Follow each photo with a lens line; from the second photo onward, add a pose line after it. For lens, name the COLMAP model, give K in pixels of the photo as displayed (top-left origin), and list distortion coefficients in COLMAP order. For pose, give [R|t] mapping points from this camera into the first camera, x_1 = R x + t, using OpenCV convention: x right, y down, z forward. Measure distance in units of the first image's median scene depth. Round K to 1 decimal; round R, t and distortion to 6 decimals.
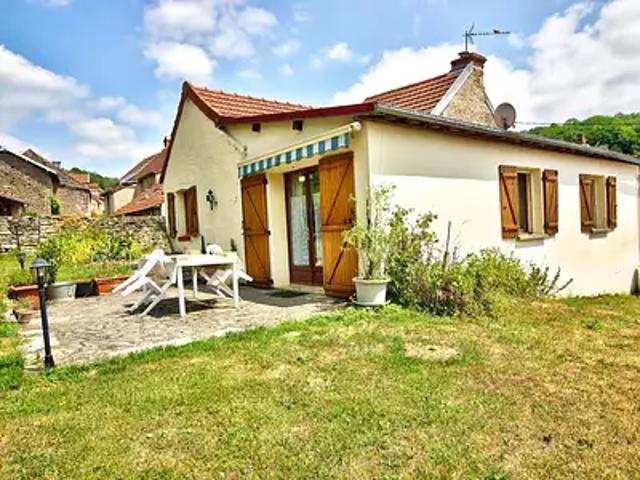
lens RADIAL K [[488.9, 0, 320.0], [0, 488.9, 240.0], [0, 0, 1]] dist [0.005692, 0.002788]
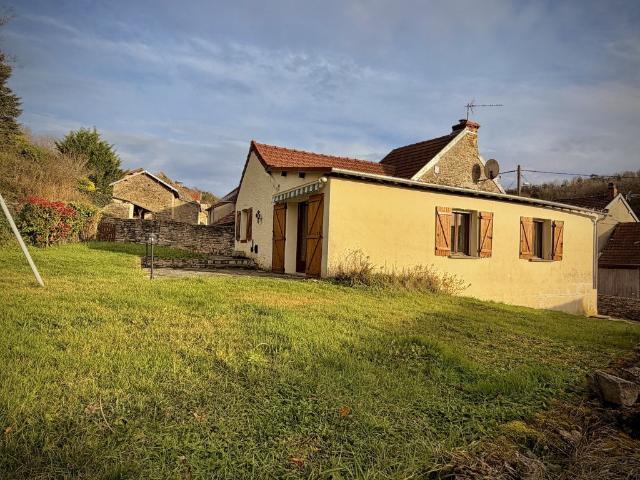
lens RADIAL K [[488.9, 0, 320.0], [0, 488.9, 240.0], [0, 0, 1]] dist [0.005692, 0.002788]
pose [[0.973624, 0.076744, -0.214862, 0.315573], [-0.087872, 0.995216, -0.042711, 0.042274], [0.210556, 0.060464, 0.975710, -0.489719]]
